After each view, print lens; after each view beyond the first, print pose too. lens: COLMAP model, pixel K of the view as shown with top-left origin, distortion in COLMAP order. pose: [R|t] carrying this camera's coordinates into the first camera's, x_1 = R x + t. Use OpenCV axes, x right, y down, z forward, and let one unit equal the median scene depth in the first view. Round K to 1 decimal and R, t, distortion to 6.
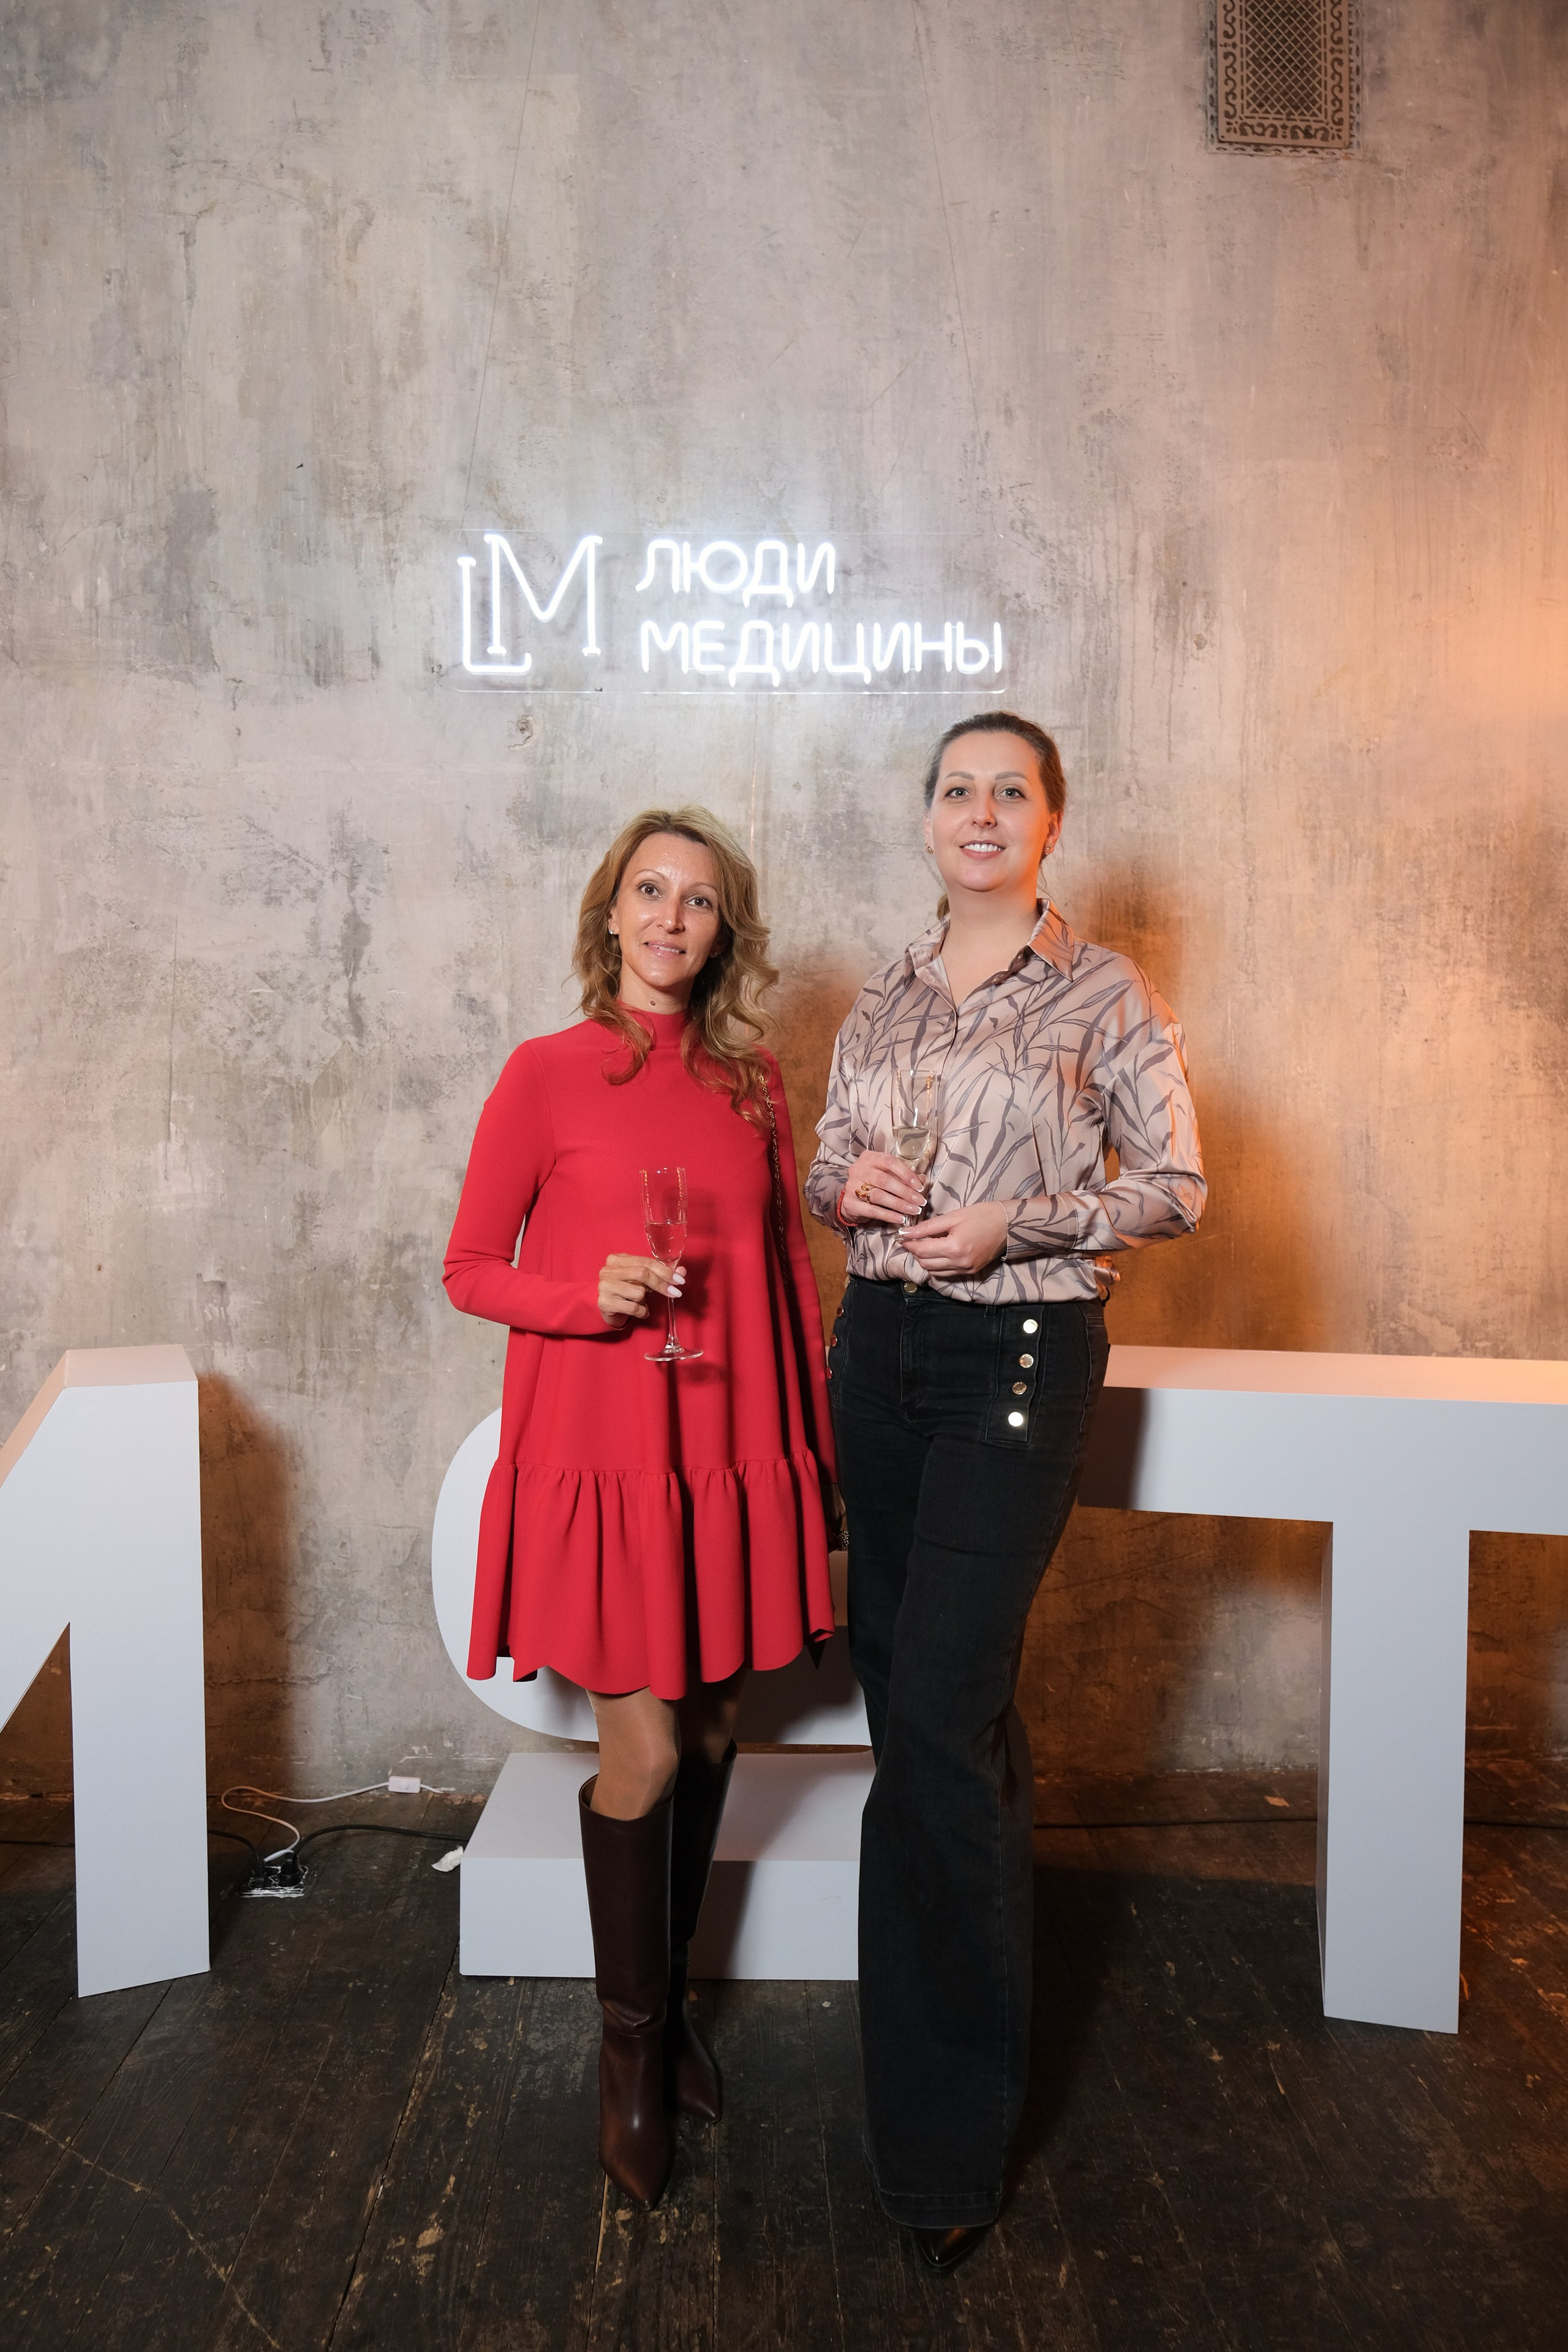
lens RADIAL K [[1596.9, 0, 818.8], [0, 1596.9, 1185.7], [0, 0, 1]] dist [-0.027810, 0.012313]
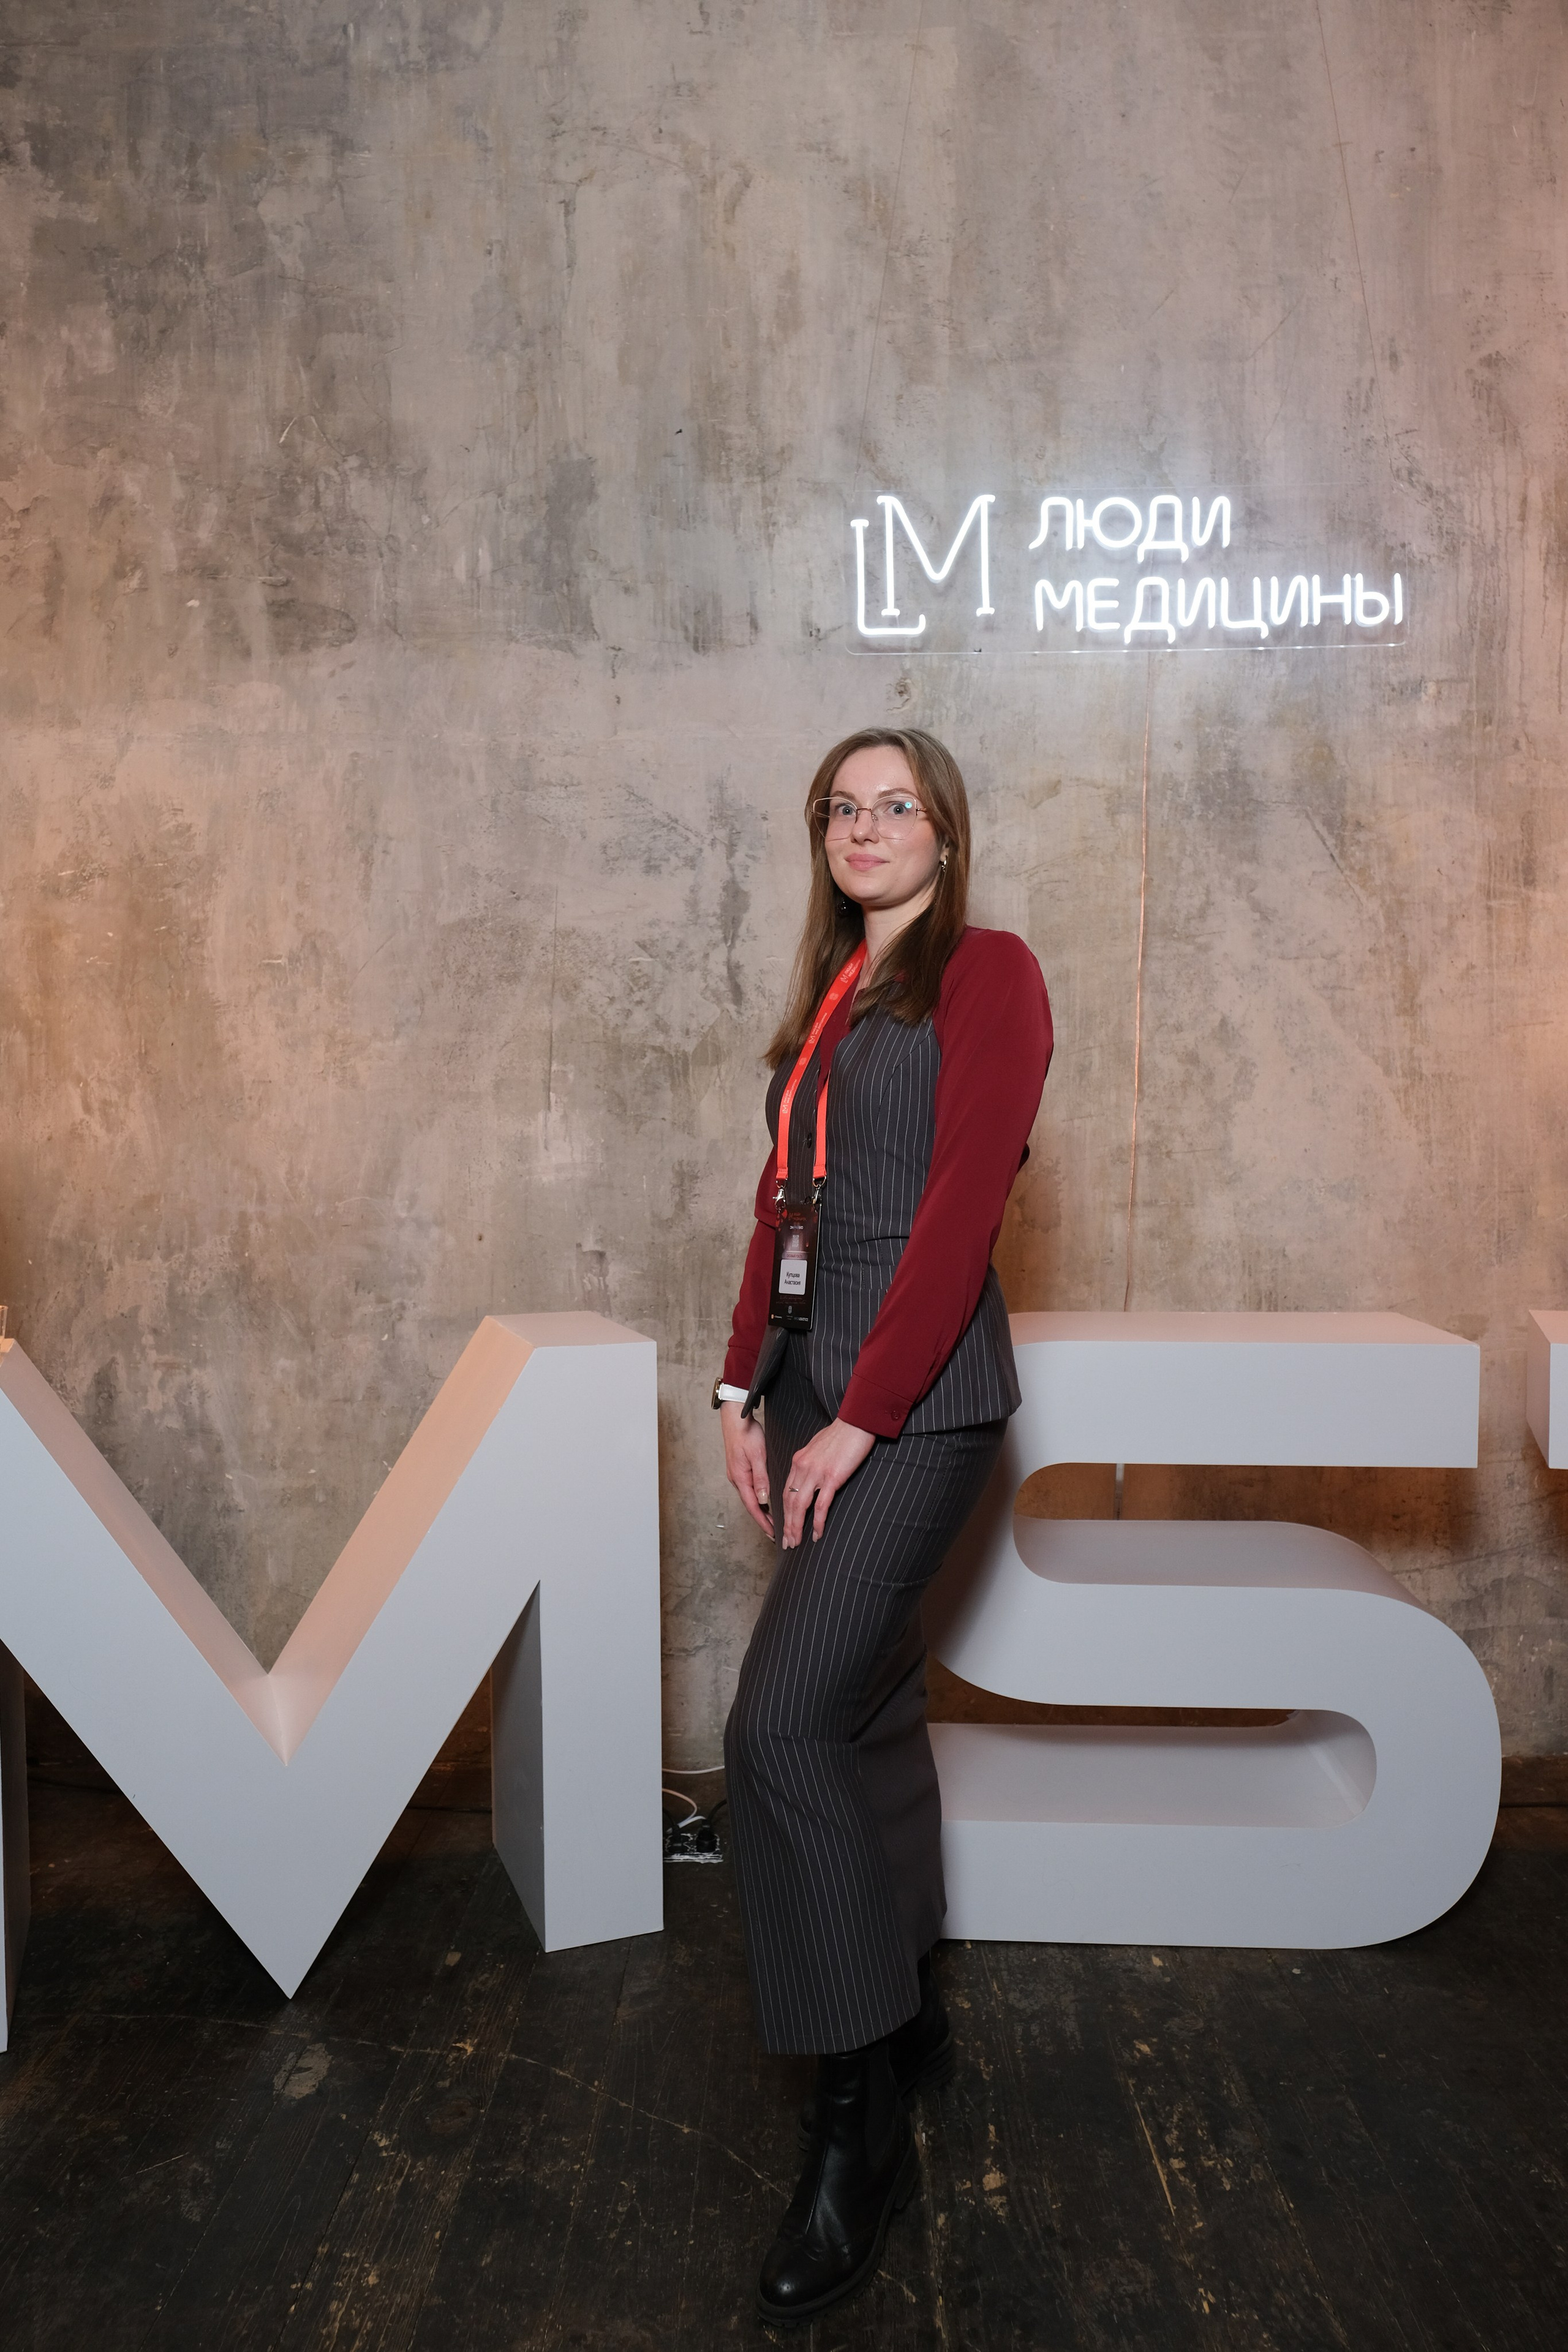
lens RADIAL K [[1670.0, 0, 810.8], [0, 1670.0, 1182.7], [0, 0, 1]] dist [-0.022177, 0.006992]
pose [[0.998455, -0.005381, -0.055305, -0.186915], [0.005471, 0.999984, 0.001464, 0.016453], [0.055297, -0.001764, 0.998468, -0.038736]]
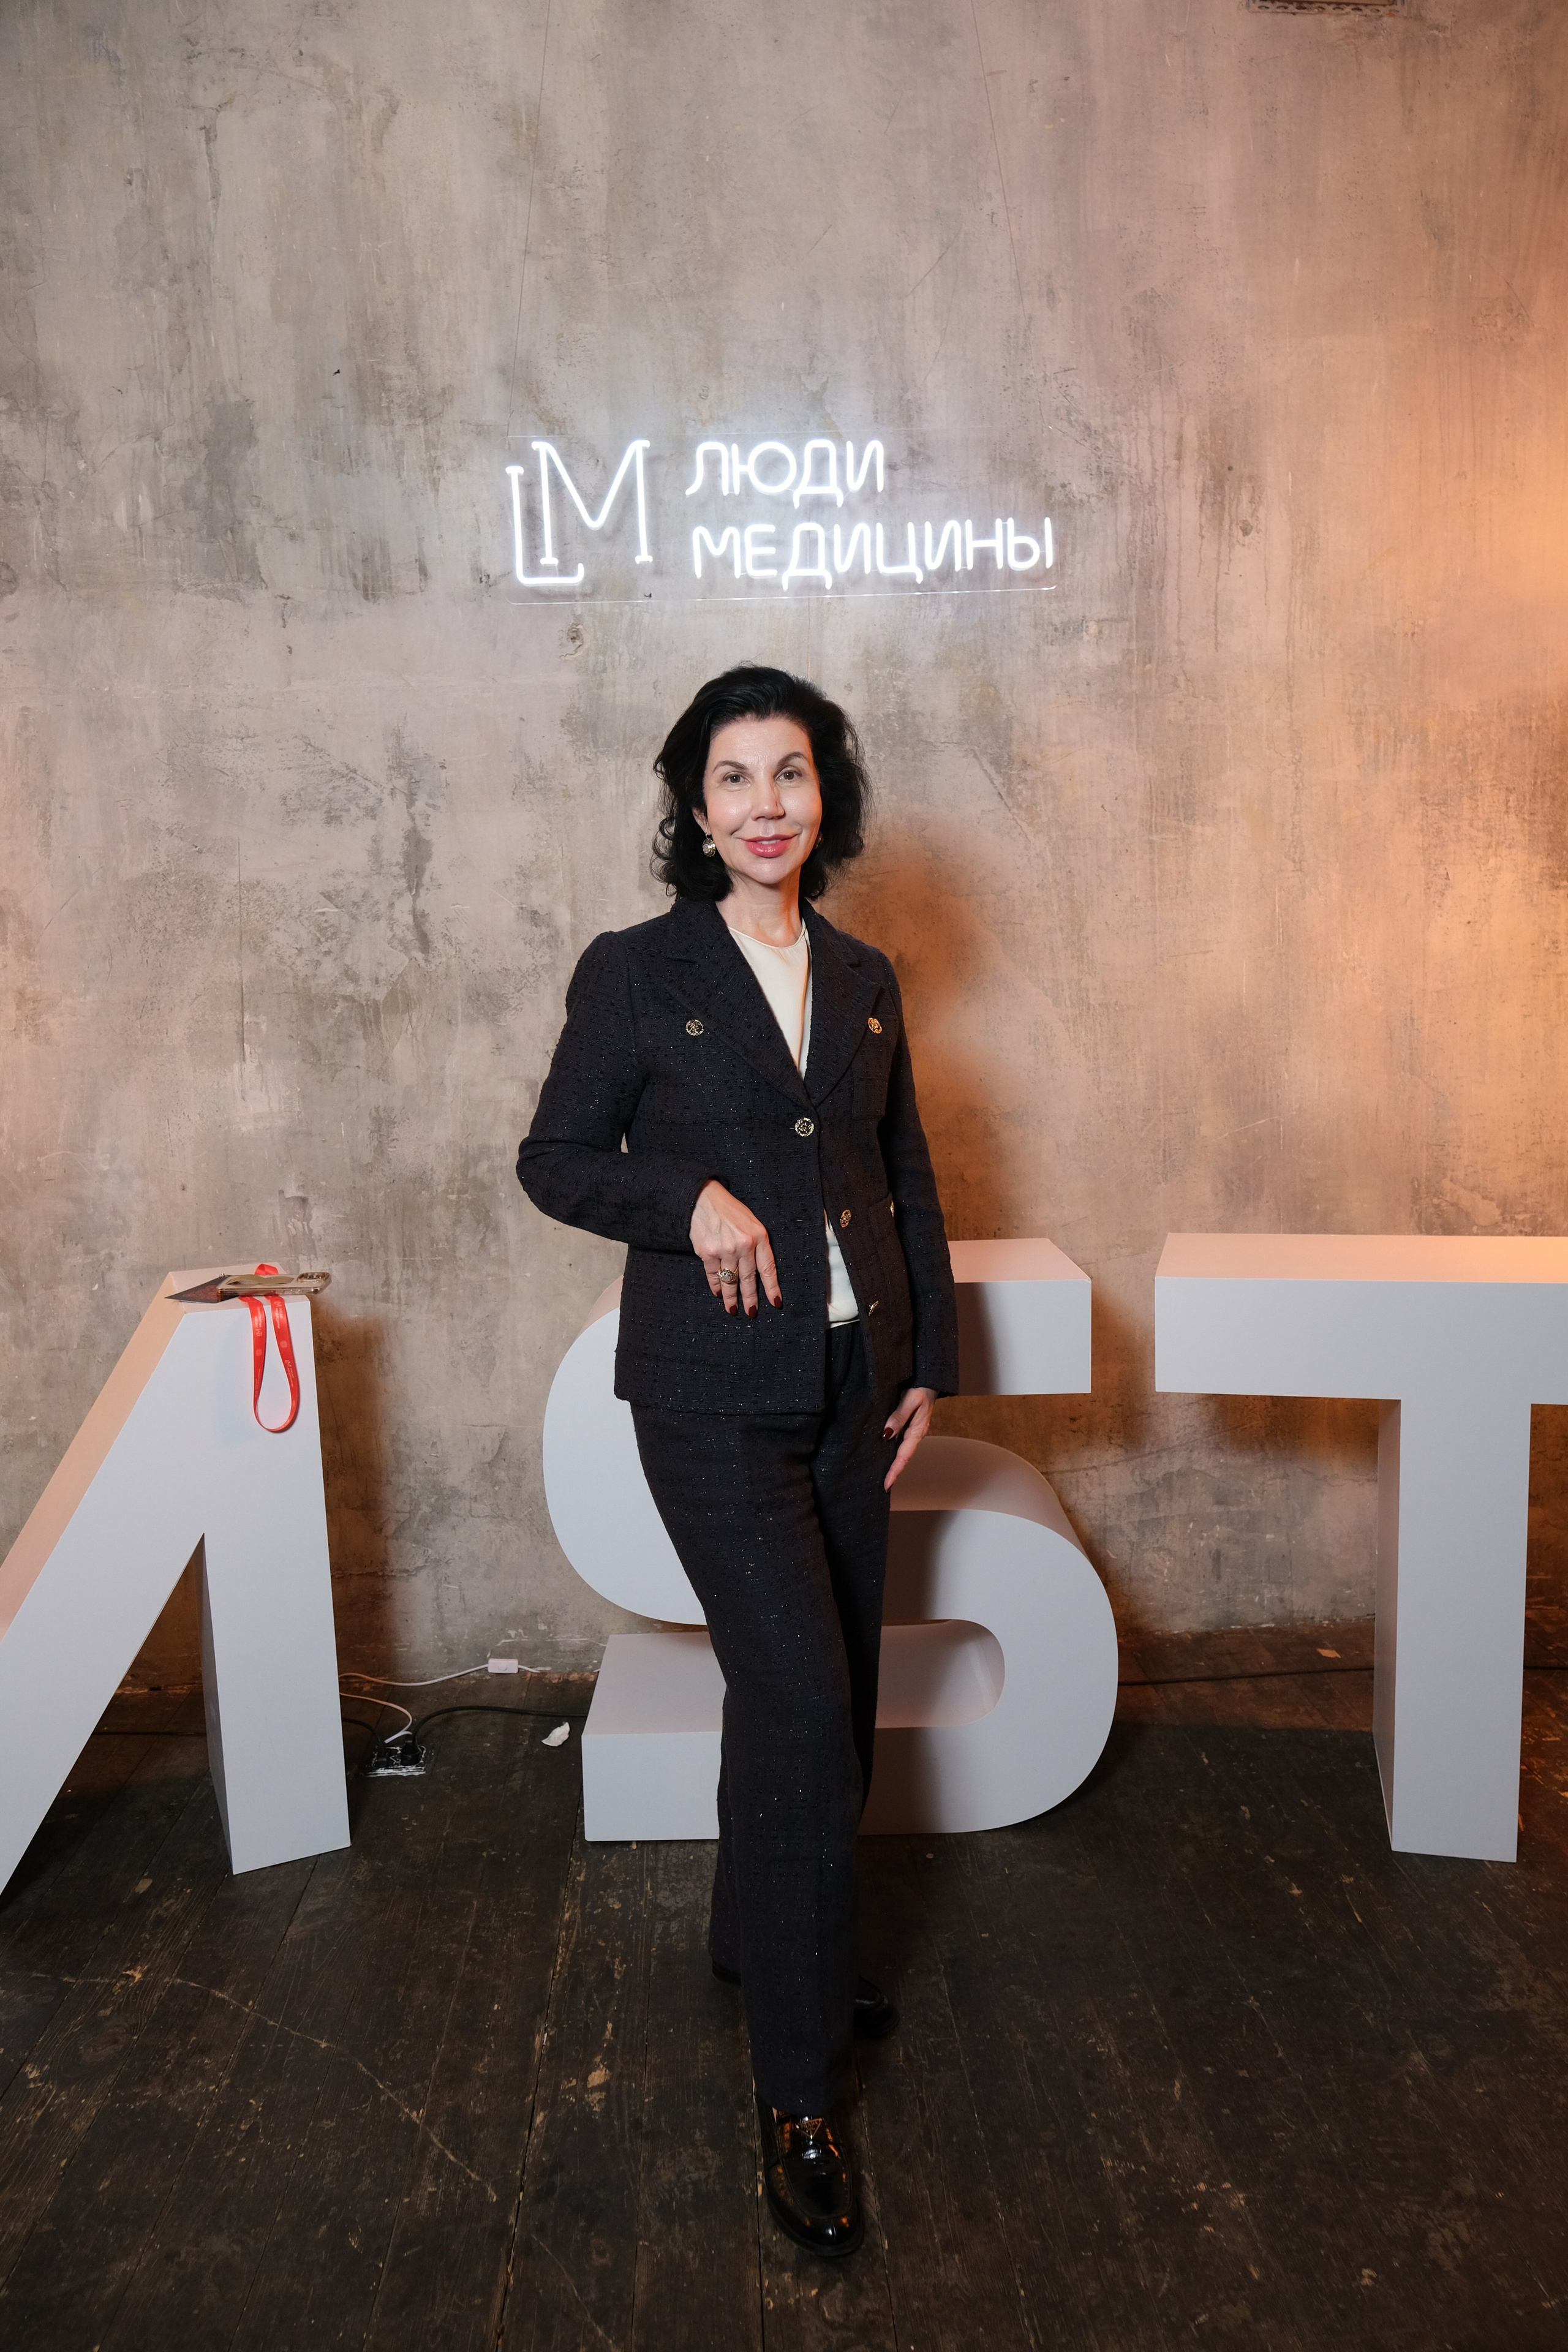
lens RADIAL K [[1596.9, 0, 815.9], [0, 1596.9, 1184.5], [0, 0, 1]] dist [-0.027810, 0.012313]
pose [[0.999471, -0.031851, 0.006624, -0.051327], [0.031164, 0.995801, 0.086081, -0.026138], [-0.009338, -0.085829, 0.996266, -0.027511]]
